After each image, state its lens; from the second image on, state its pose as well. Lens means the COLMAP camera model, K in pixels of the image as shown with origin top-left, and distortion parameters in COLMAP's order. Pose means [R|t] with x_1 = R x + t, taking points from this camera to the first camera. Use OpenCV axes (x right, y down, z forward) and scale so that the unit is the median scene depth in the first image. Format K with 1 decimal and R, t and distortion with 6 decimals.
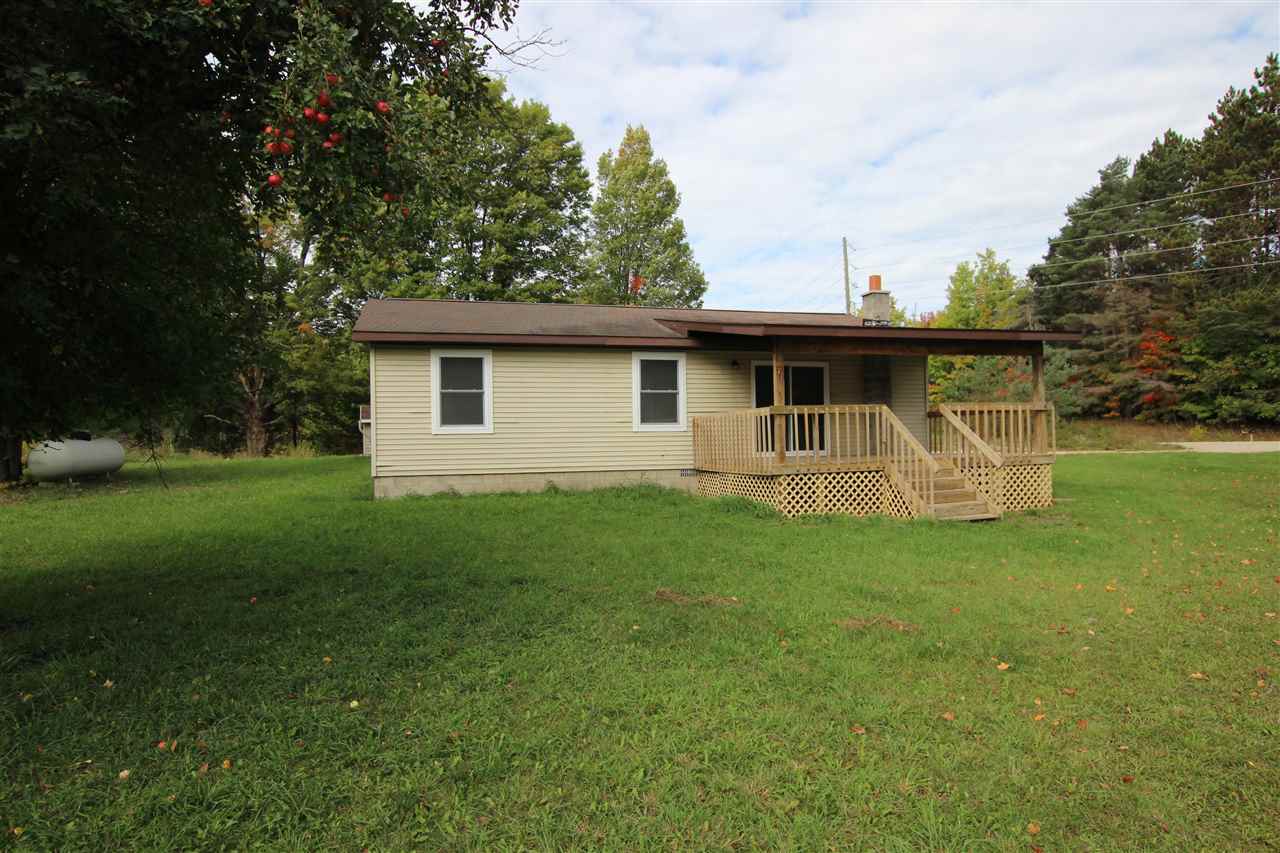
lens RADIAL K [[804.1, 0, 640.0], [0, 804.1, 426.5], [0, 0, 1]] dist [-0.027237, 0.000515]
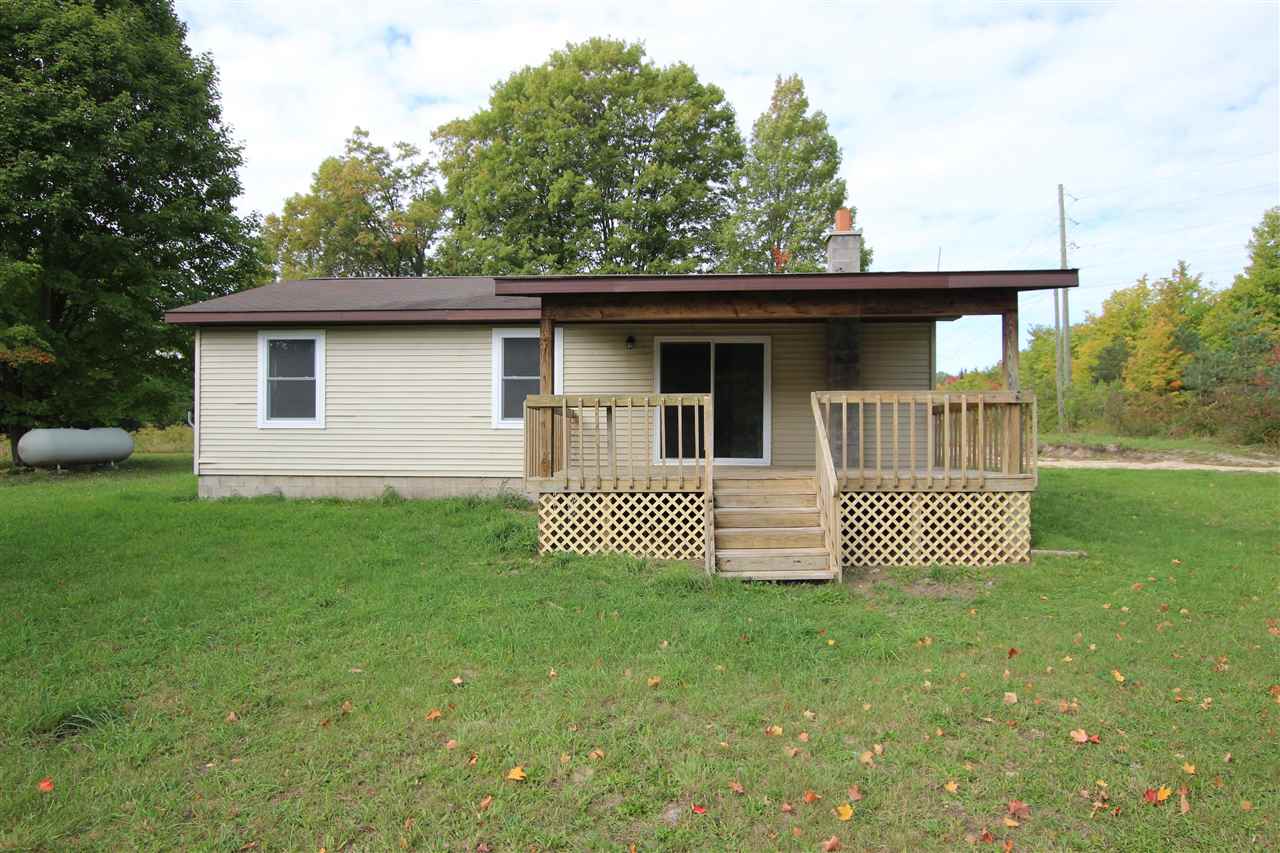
lens RADIAL K [[823.8, 0, 640.0], [0, 823.8, 426.5], [0, 0, 1]] dist [-0.021411, 0.001087]
pose [[0.938872, 0.013582, -0.343998, 0.429154], [-0.010917, 0.999894, 0.009681, -0.005449], [0.344093, -0.005334, 0.938921, 0.299257]]
